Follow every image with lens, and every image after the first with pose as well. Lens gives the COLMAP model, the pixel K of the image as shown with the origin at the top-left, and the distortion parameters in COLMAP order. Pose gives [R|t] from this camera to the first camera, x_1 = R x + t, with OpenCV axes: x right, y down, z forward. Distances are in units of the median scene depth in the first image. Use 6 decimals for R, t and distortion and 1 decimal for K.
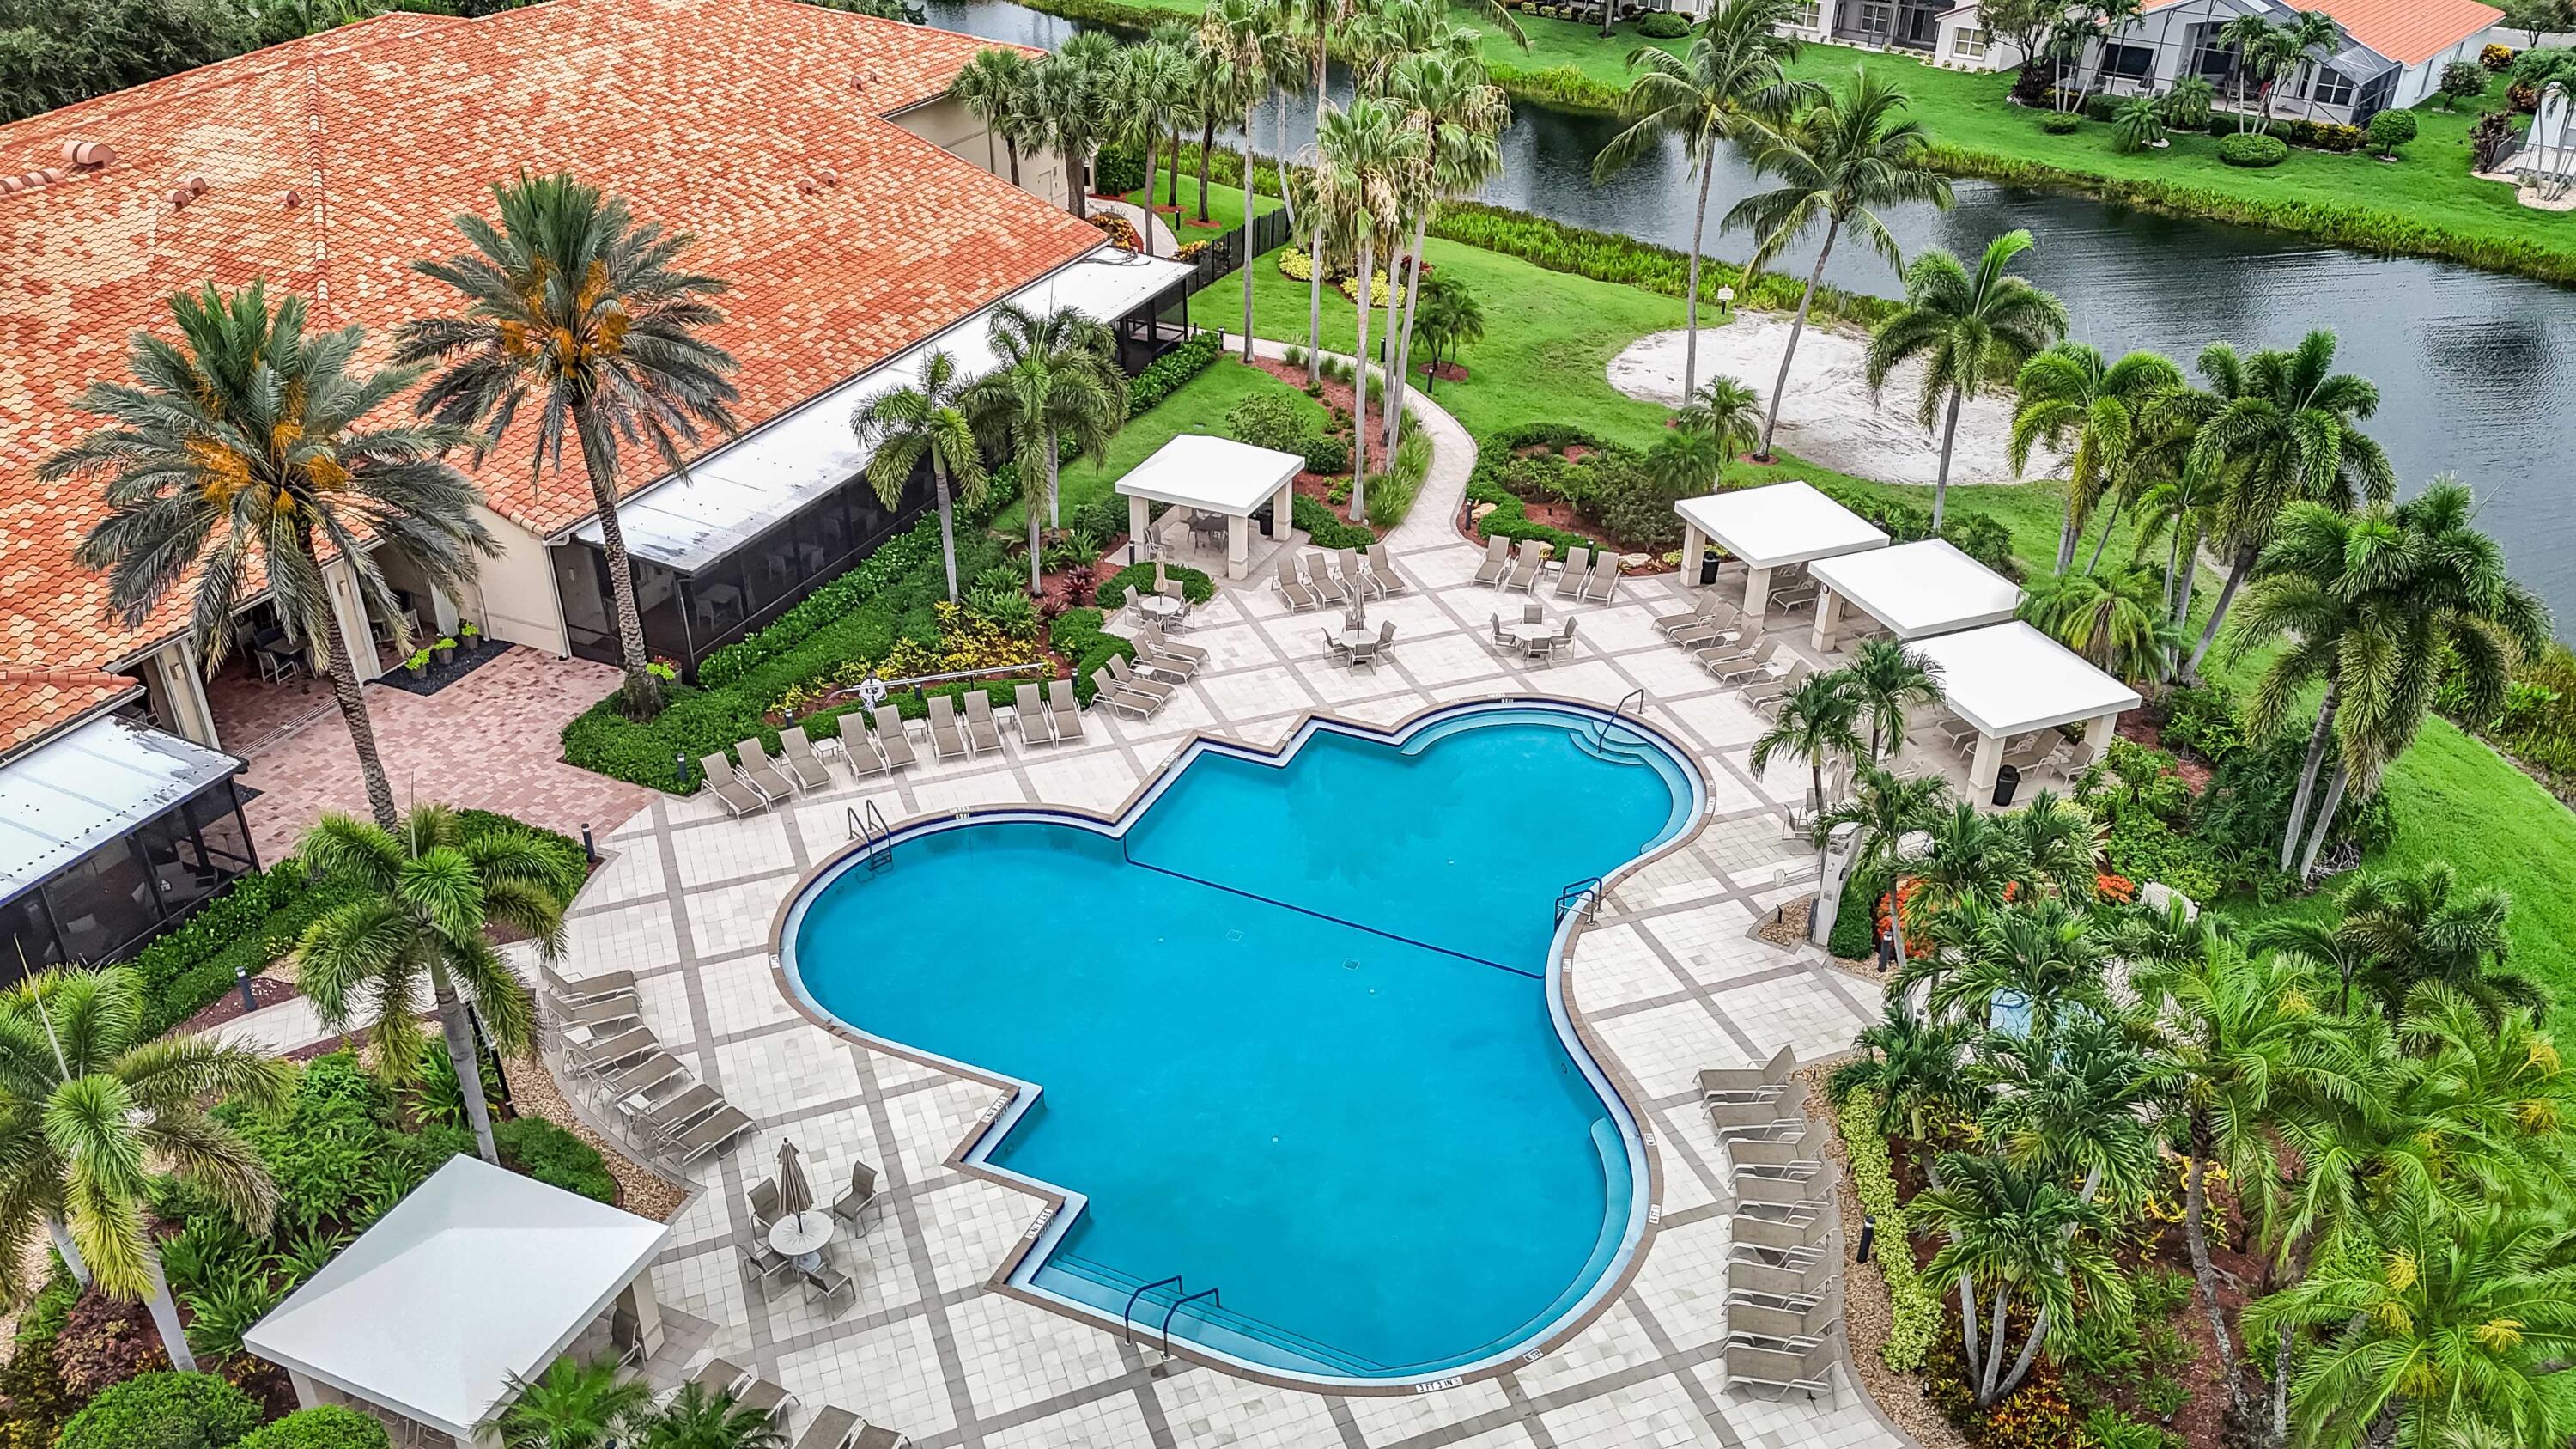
lens RADIAL K [[1915.9, 0, 1288.0], [0, 1915.9, 724.5], [0, 0, 1]] dist [0.082008, -0.098256]
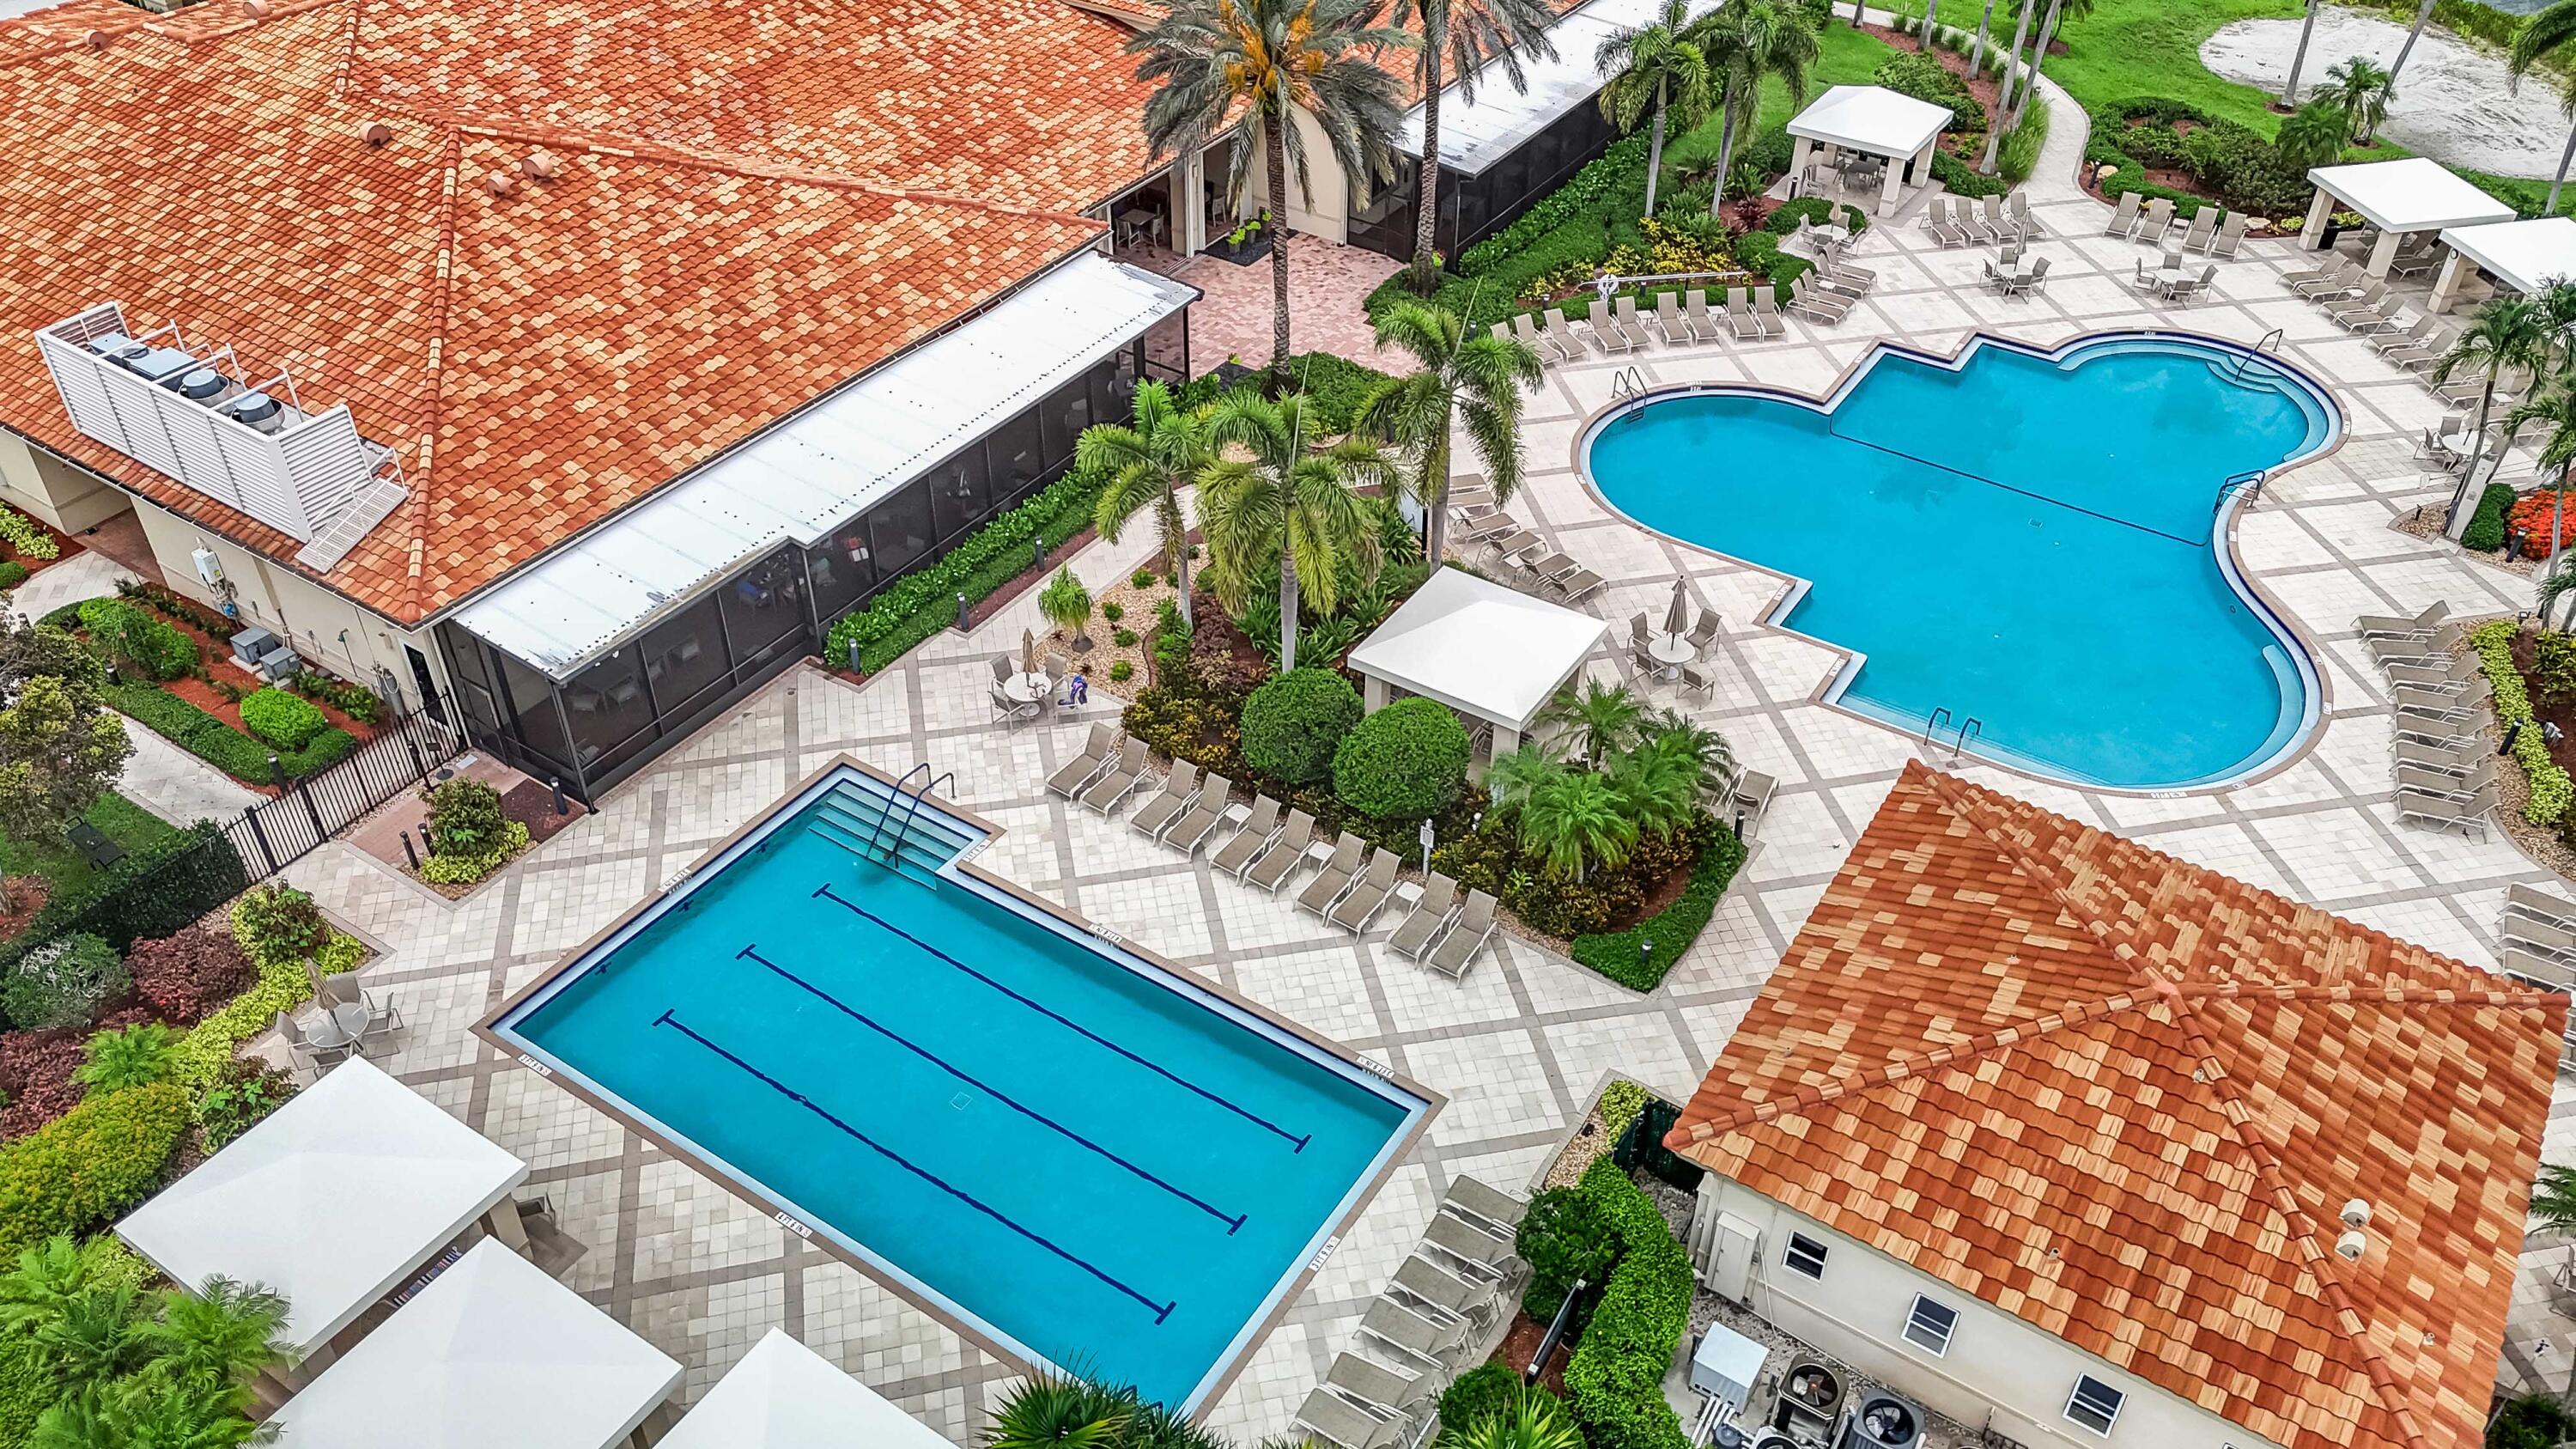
lens RADIAL K [[1915.9, 0, 1288.0], [0, 1915.9, 724.5], [0, 0, 1]] dist [0.082008, -0.098256]
pose [[0.985538, 0.102887, -0.134641, -0.216546], [-0.081874, 0.984791, 0.153243, 0.083516], [0.148360, -0.140003, 0.978973, -0.254275]]
